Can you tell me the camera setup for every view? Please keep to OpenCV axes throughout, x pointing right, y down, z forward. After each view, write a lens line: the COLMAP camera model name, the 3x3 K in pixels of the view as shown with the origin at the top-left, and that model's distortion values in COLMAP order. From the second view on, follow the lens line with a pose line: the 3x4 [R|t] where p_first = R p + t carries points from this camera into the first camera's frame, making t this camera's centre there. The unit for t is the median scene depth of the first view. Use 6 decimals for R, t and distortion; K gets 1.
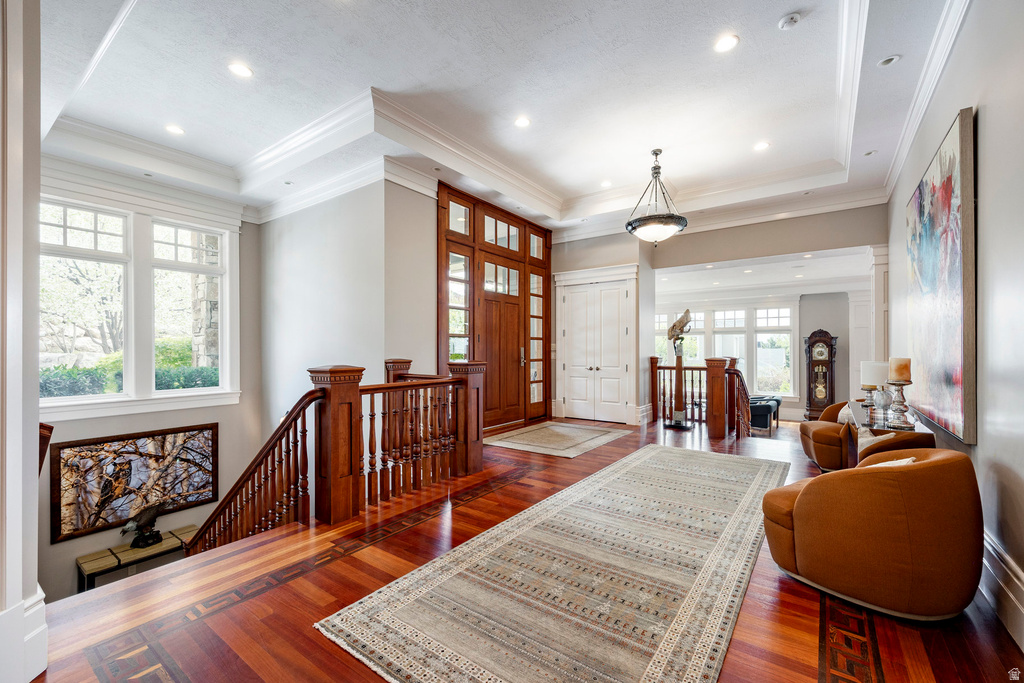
lens RADIAL K [[421.2, 0, 511.7], [0, 421.2, 351.4], [0, 0, 1]] dist [0.011738, -0.001079]
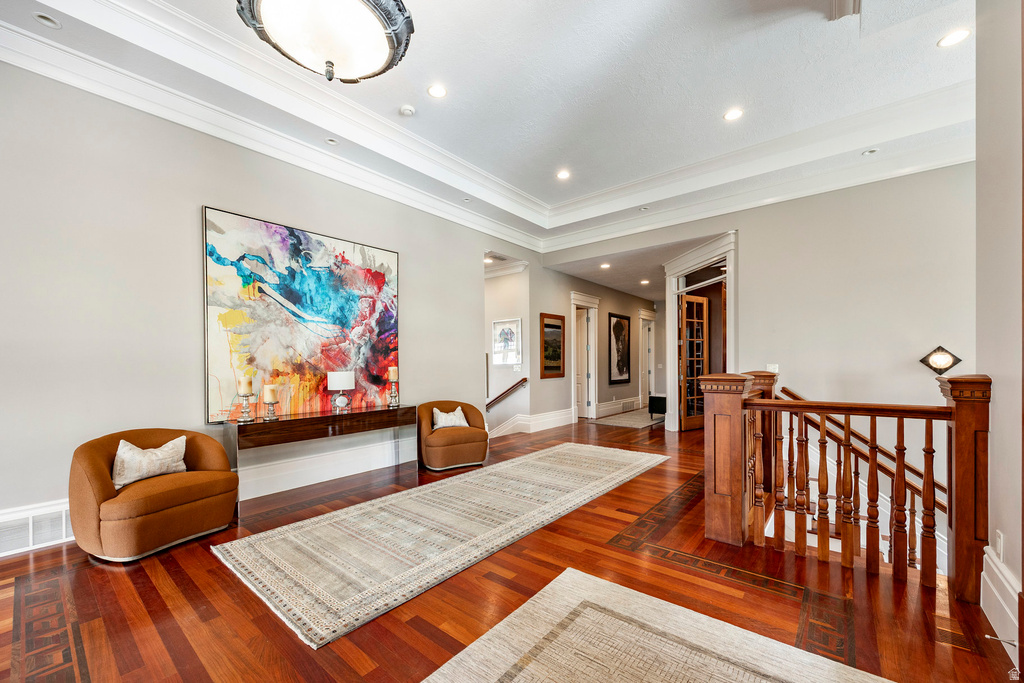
lens RADIAL K [[397.8, 0, 518.9], [0, 397.8, 363.7], [0, 0, 1]] dist [-0.001101, -0.001128]
pose [[-0.999027, 0.010380, 0.042867, 0.209291], [0.010169, 0.999935, -0.005132, 0.005796], [-0.042918, -0.004692, -0.999068, 1.773306]]
